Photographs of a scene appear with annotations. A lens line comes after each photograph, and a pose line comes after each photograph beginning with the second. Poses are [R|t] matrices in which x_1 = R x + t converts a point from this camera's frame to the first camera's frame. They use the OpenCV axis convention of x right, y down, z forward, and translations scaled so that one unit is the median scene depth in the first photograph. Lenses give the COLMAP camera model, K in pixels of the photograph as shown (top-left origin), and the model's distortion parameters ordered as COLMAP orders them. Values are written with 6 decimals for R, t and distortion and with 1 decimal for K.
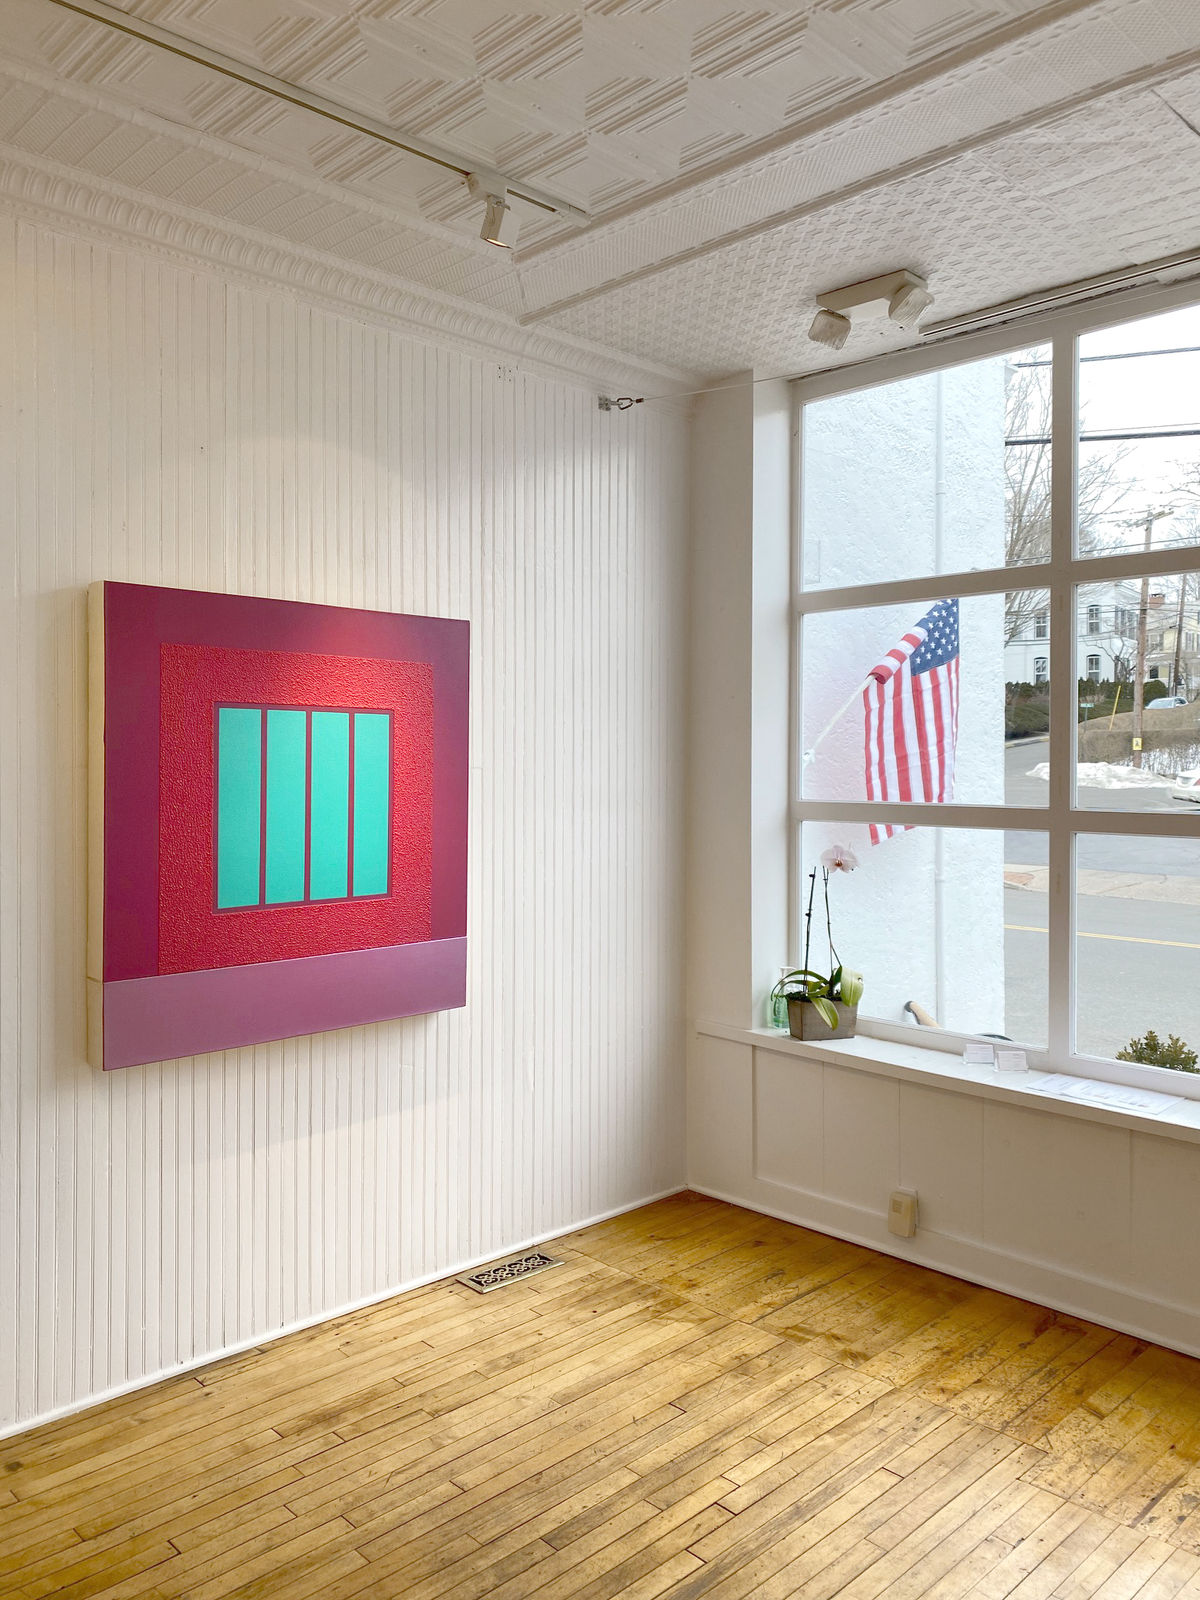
lens RADIAL K [[1155.0, 0, 603.1], [0, 1155.0, 791.4], [0, 0, 1]] dist [0.001634, 0.006169]
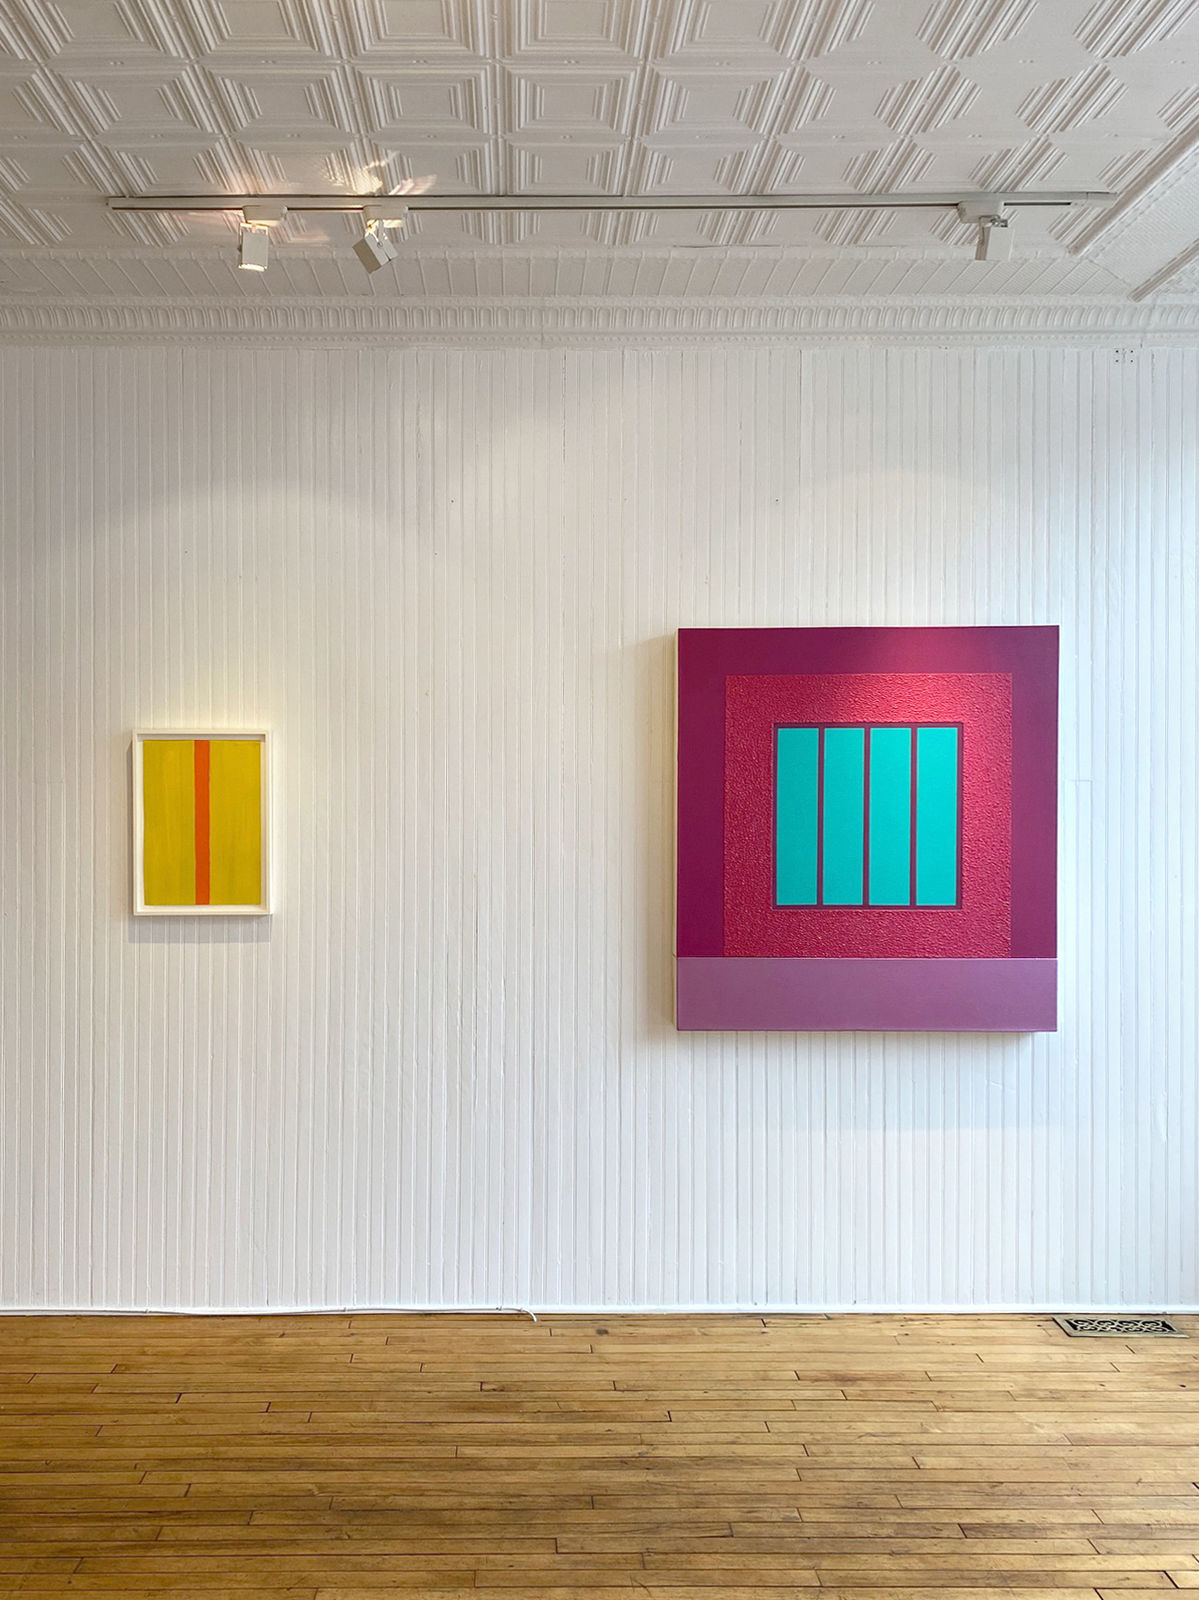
lens RADIAL K [[1250.7, 0, 599.5], [0, 1250.7, 800.0], [0, 0, 1]] dist [0.062226, -0.041560]
pose [[0.768963, 0.000570, -0.639293, 0.332716], [-0.009813, 0.999892, -0.010911, 0.013938], [0.639218, 0.014664, 0.768885, -0.065397]]
